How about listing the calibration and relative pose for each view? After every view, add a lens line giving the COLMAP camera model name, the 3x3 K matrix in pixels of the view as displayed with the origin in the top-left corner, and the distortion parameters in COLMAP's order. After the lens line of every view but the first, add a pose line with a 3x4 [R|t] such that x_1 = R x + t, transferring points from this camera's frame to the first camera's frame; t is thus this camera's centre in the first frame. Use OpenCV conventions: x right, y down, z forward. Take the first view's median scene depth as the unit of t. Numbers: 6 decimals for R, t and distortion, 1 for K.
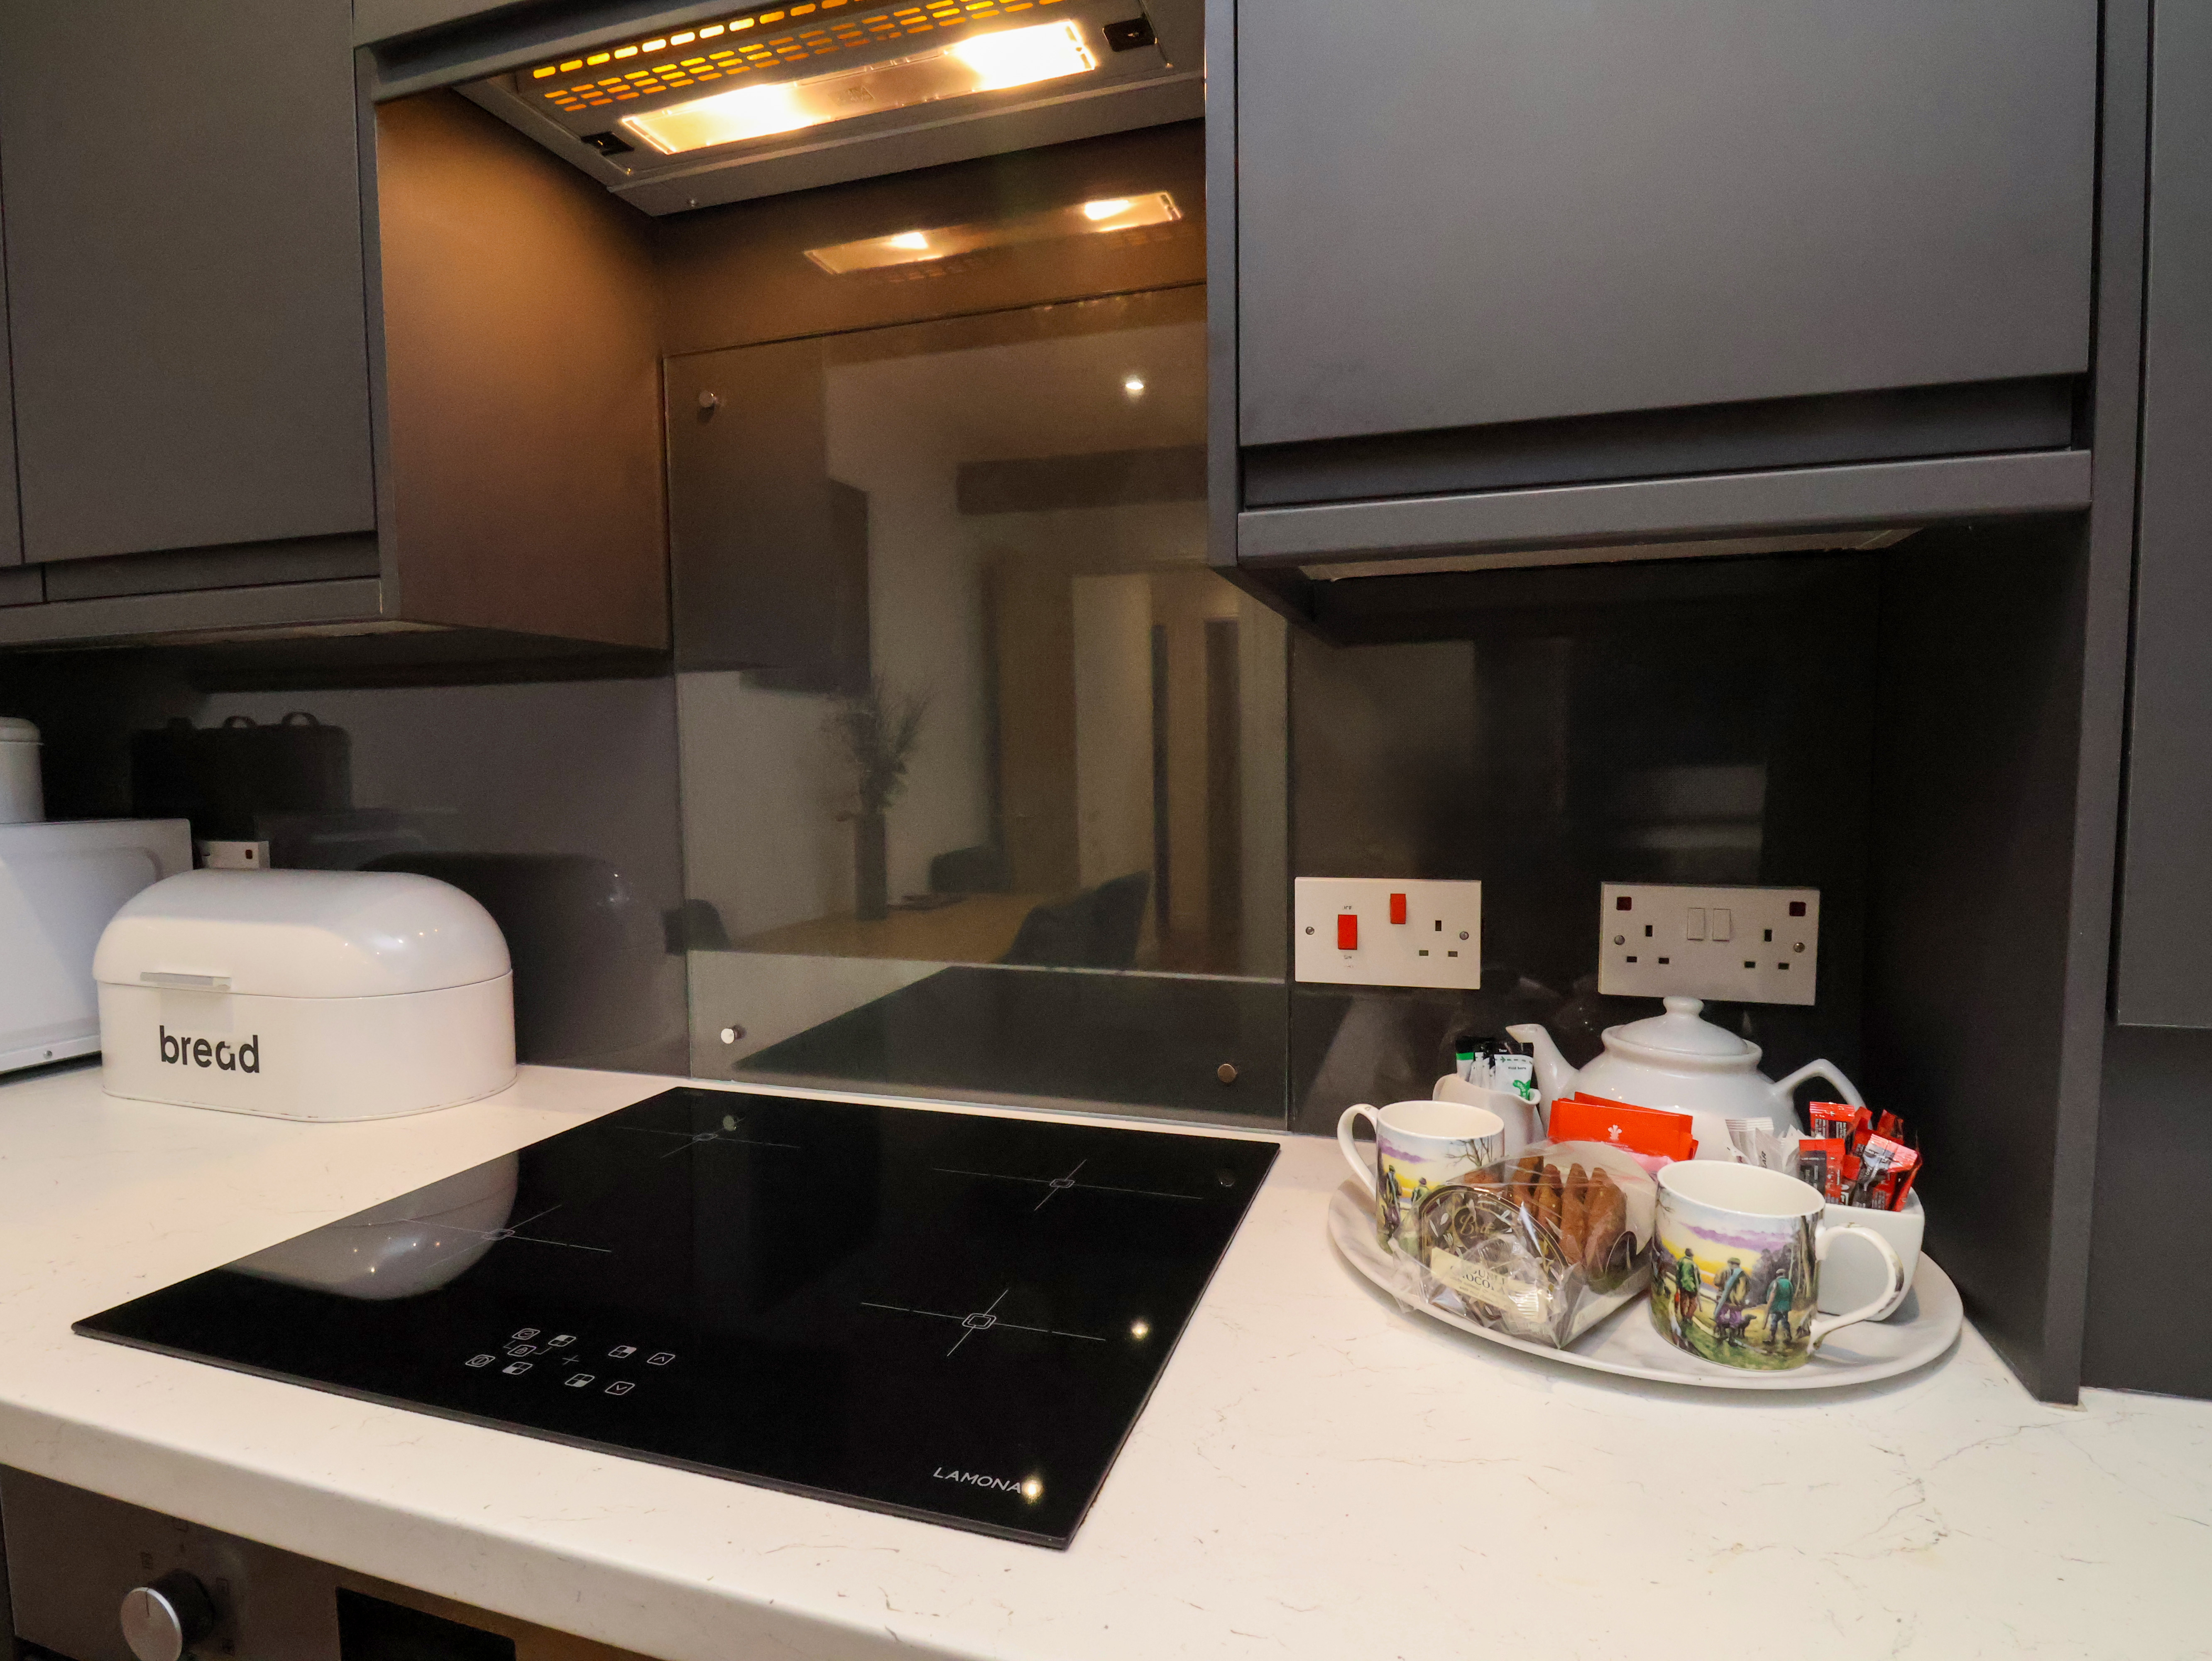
lens RADIAL K [[1155.3, 0, 1122.6], [0, 1155.3, 834.9], [0, 0, 1]] dist [-0.005251, -0.000532]
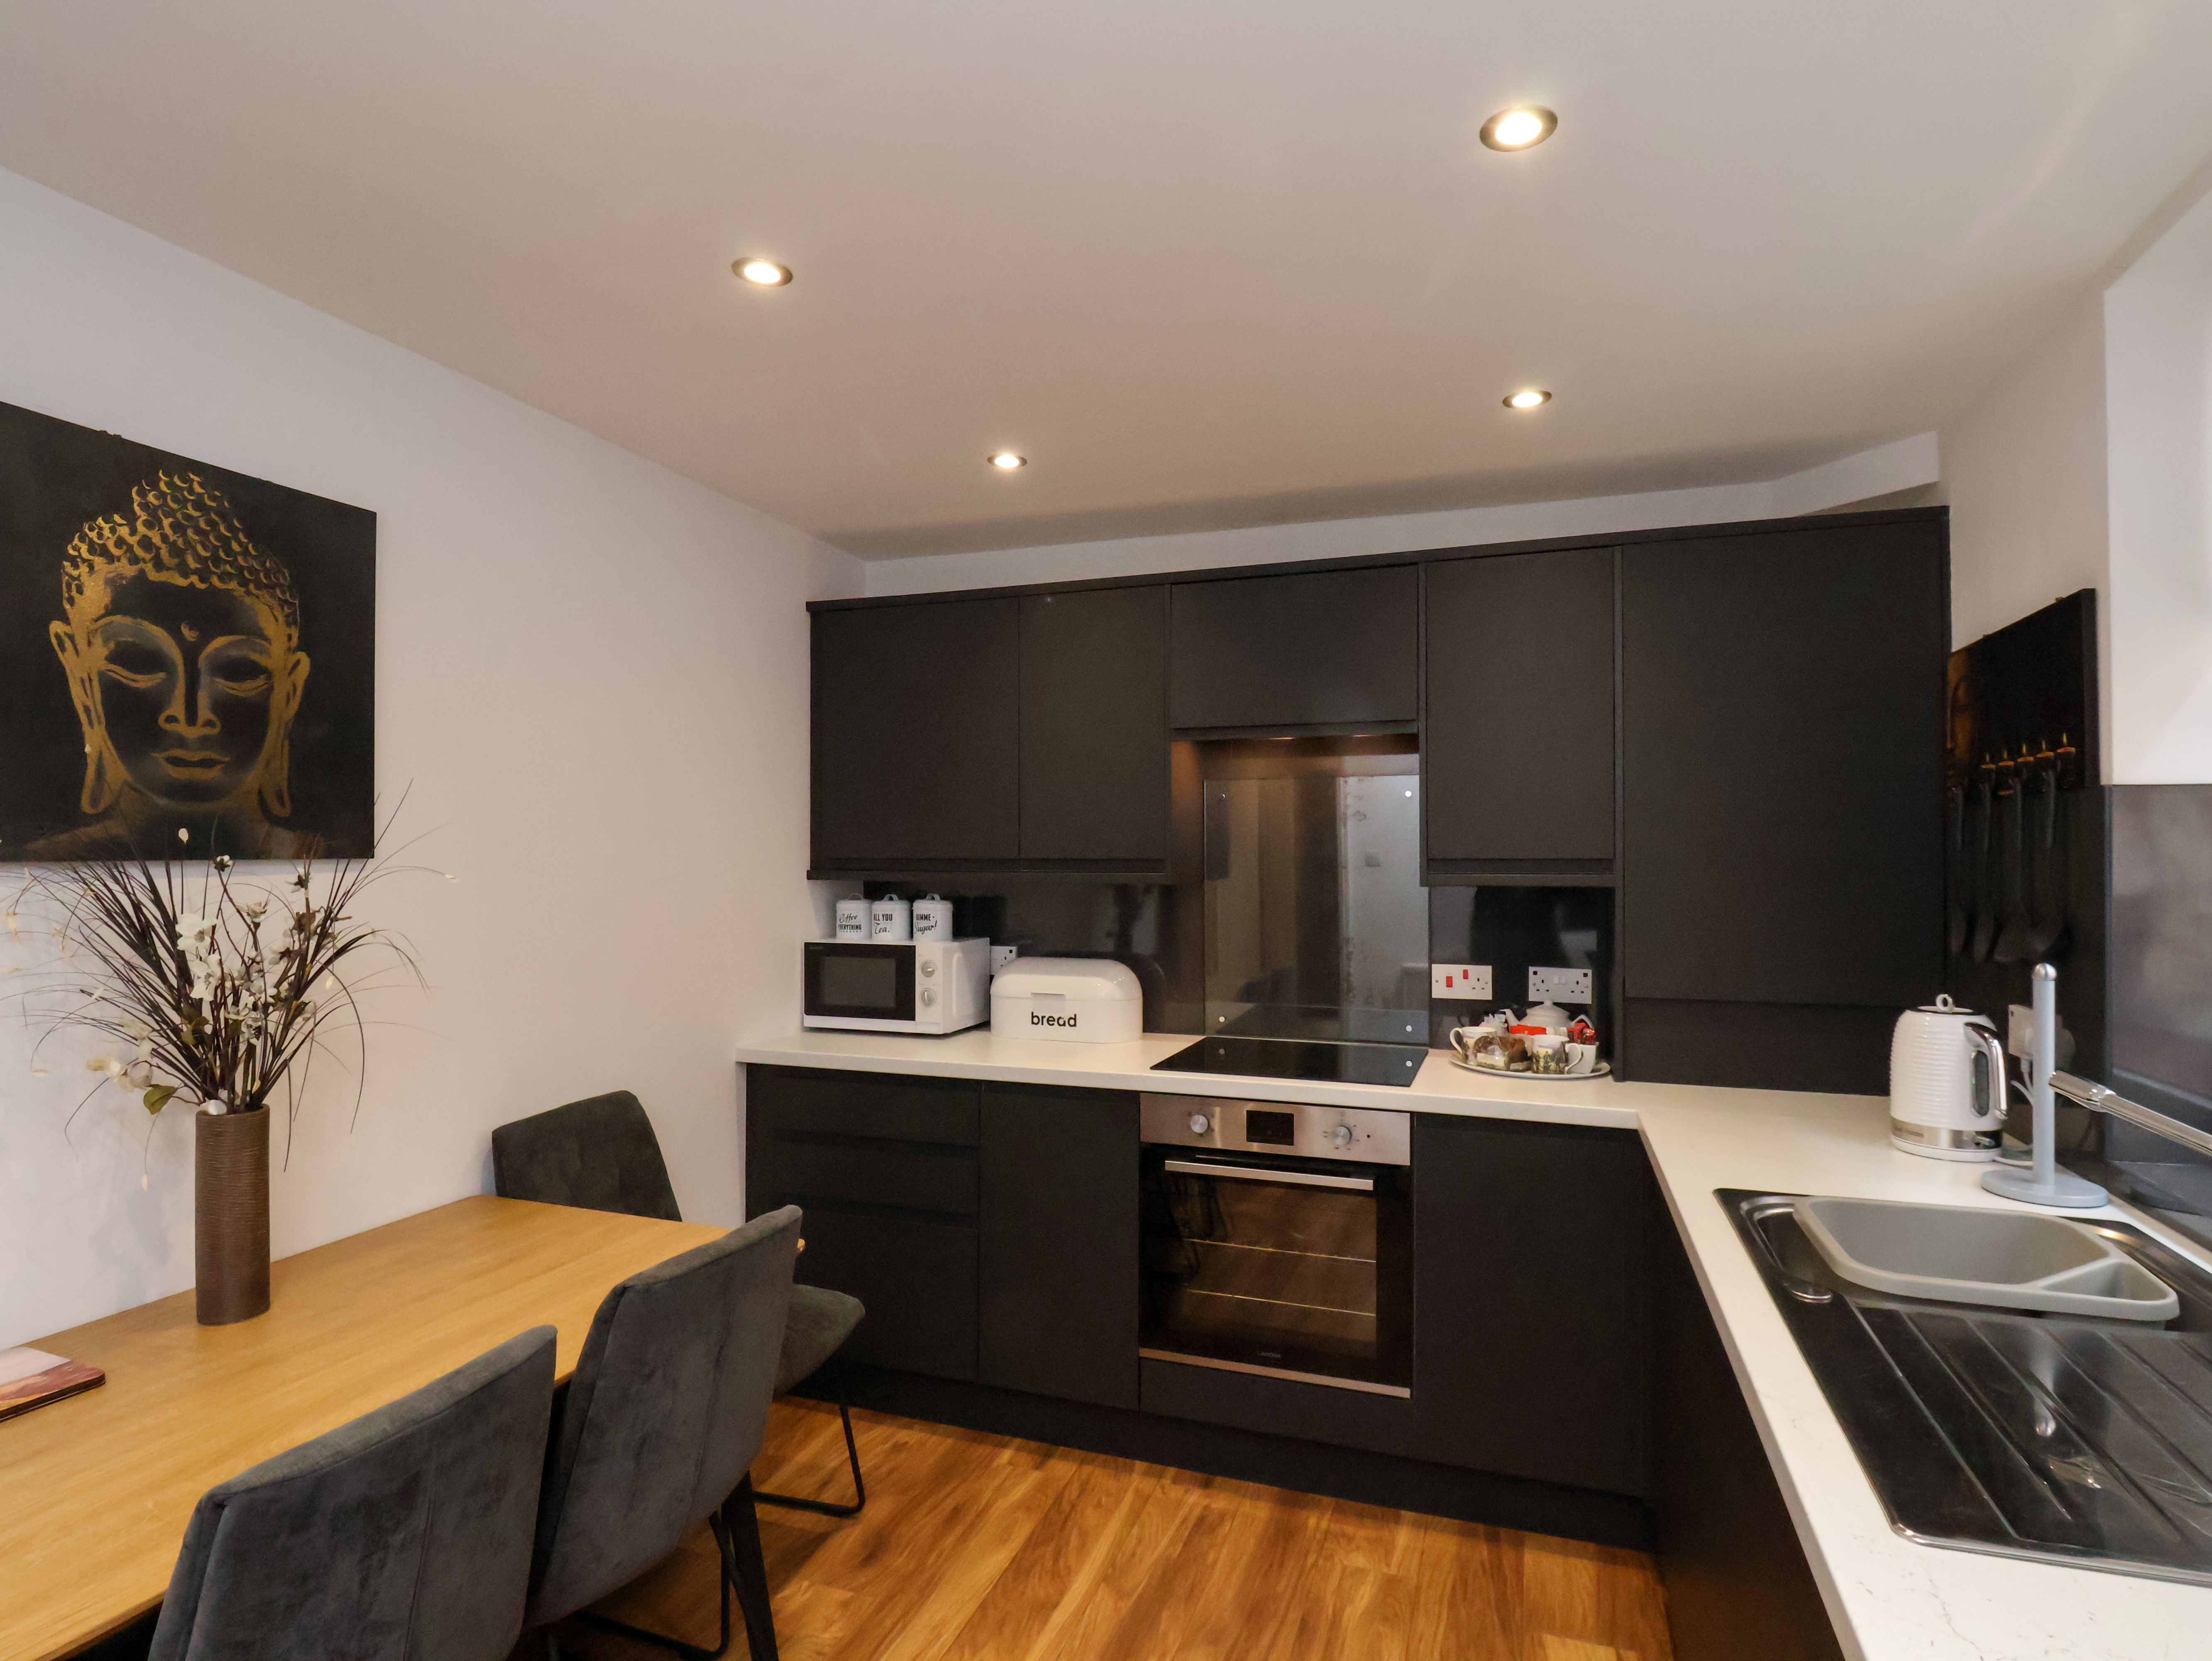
lens RADIAL K [[1155.3, 0, 1122.6], [0, 1155.3, 834.9], [0, 0, 1]] dist [-0.005251, -0.000532]
pose [[0.999343, 0.007990, -0.035340, -0.653807], [-0.010872, 0.996562, -0.082134, -0.051818], [0.034563, 0.082464, 0.995994, -2.447922]]
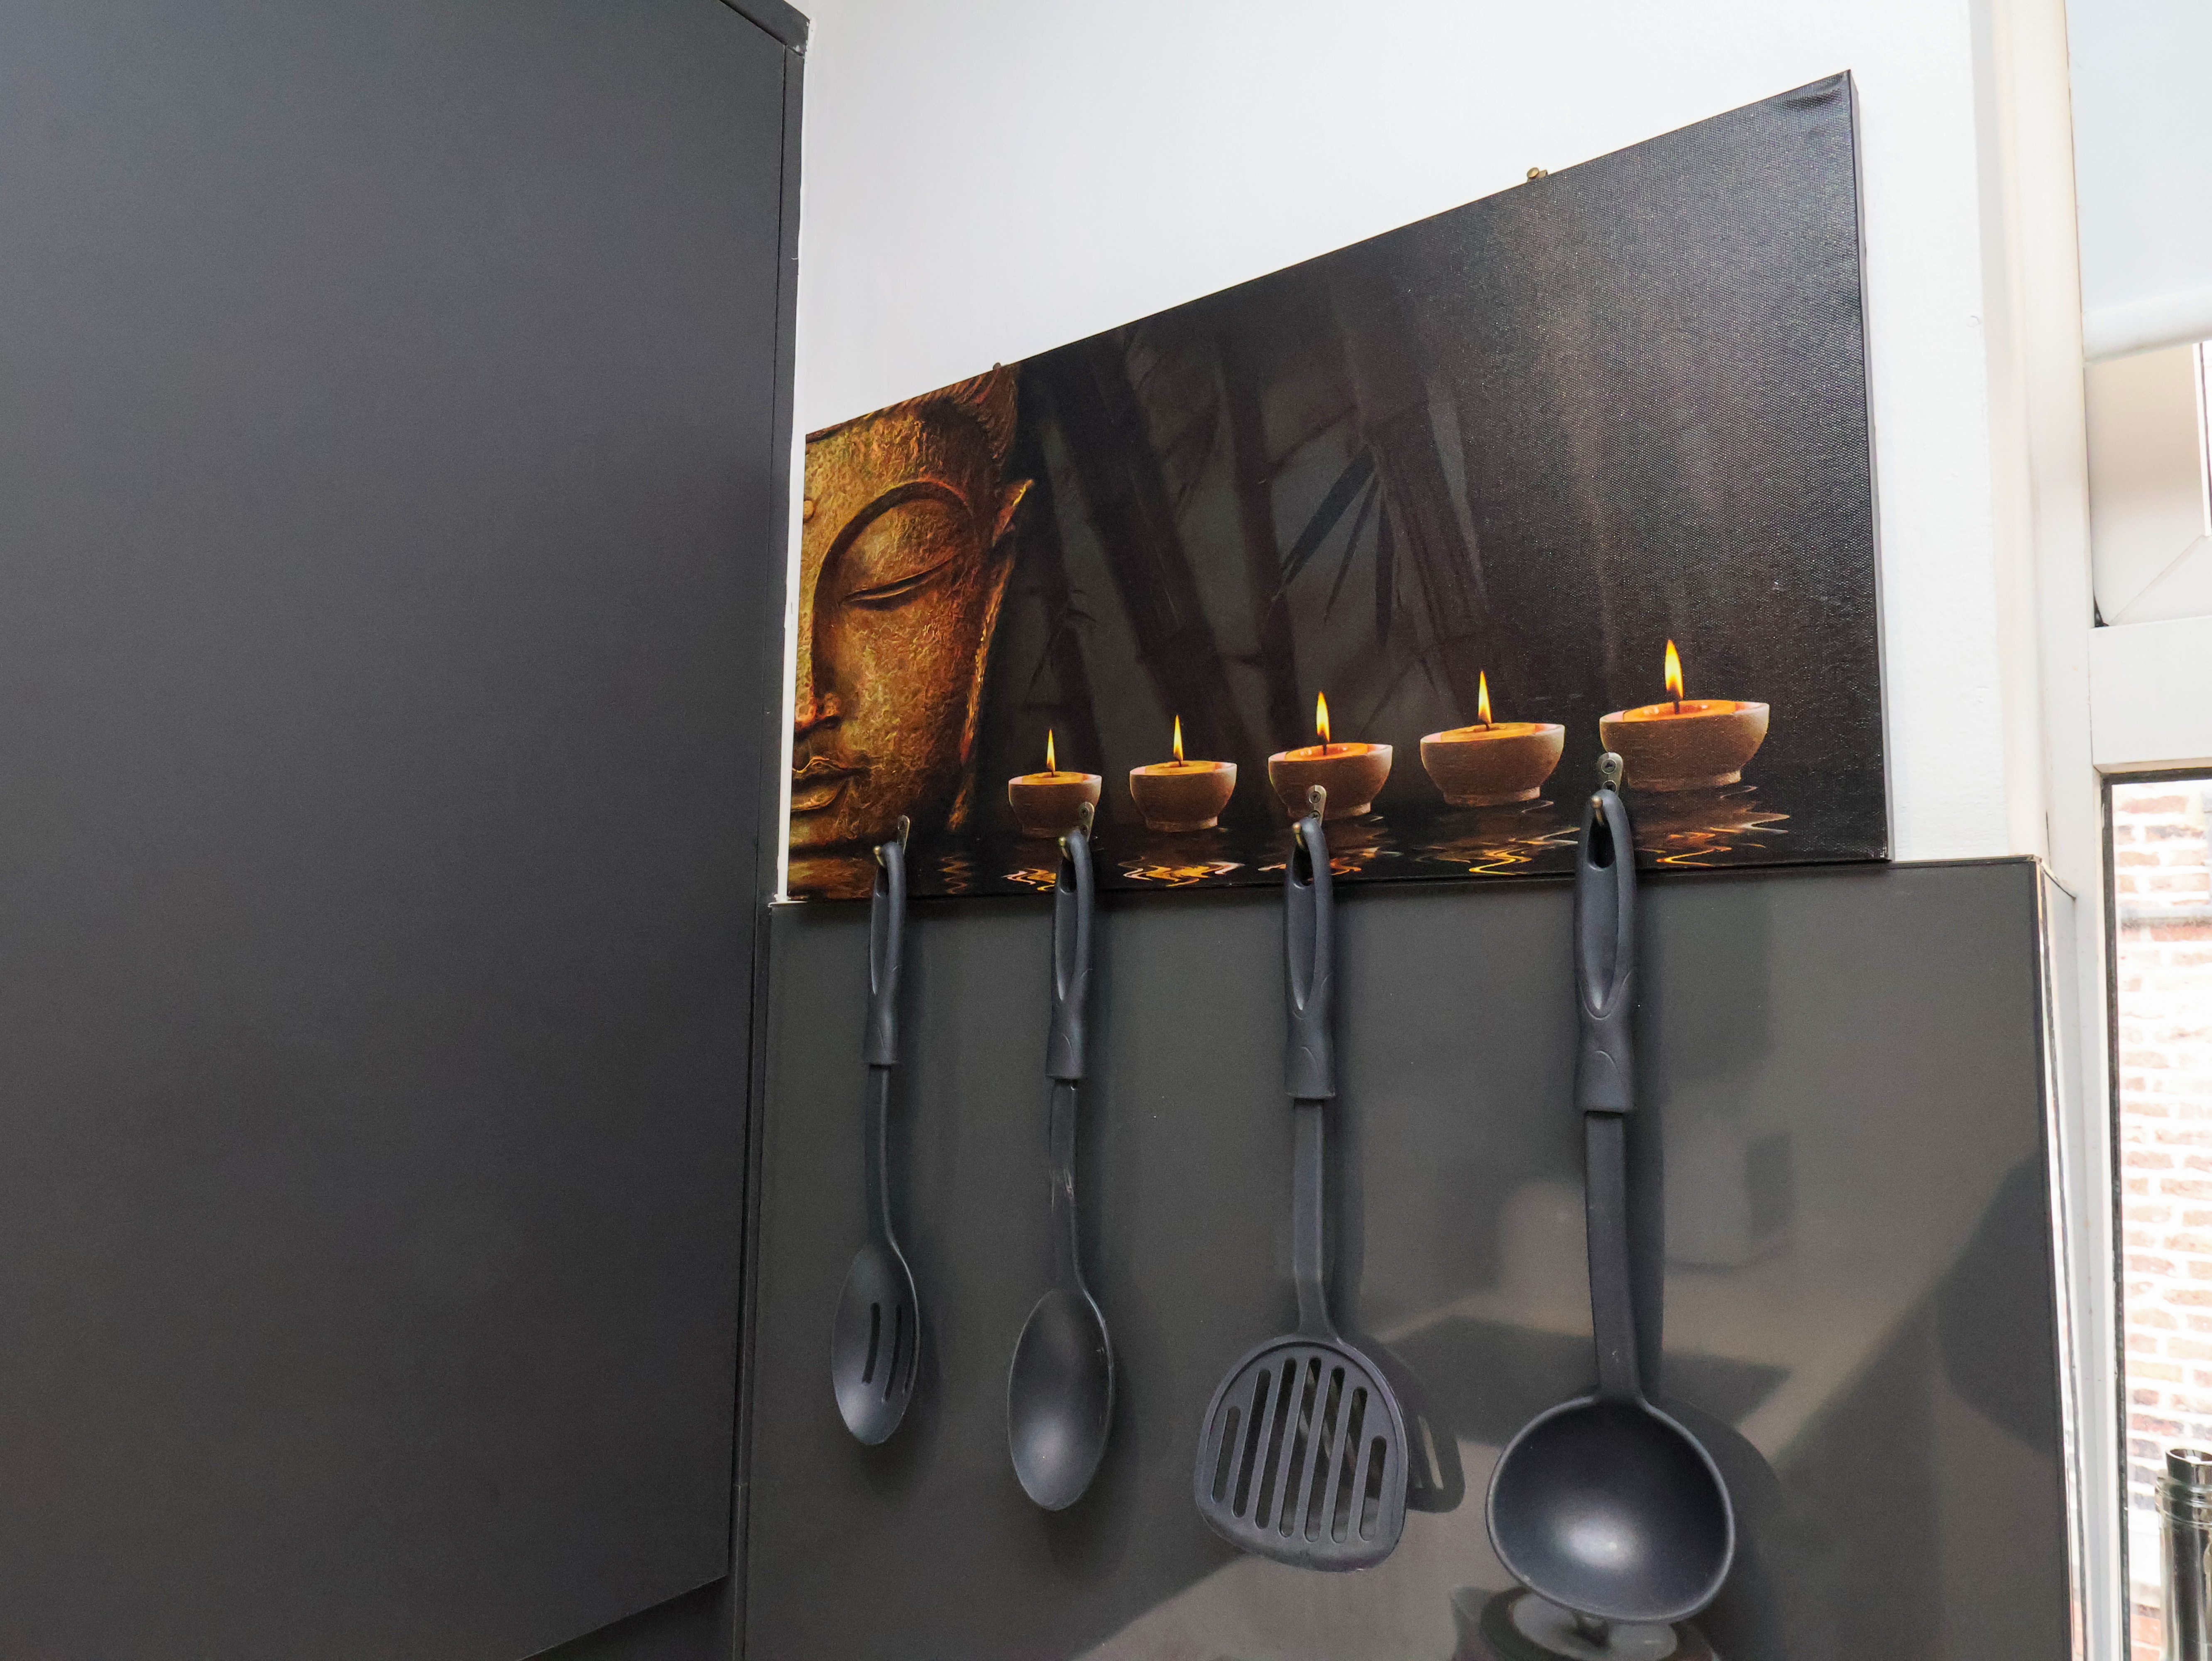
lens RADIAL K [[1360.7, 0, 1106.0], [0, 1360.7, 830.5], [0, 0, 1]] dist [0.002317, 0.000377]
pose [[0.344152, 0.108815, 0.932587, 0.365783], [0.046274, 0.990089, -0.132600, -0.282682], [-0.937773, 0.088789, 0.335706, -0.194032]]
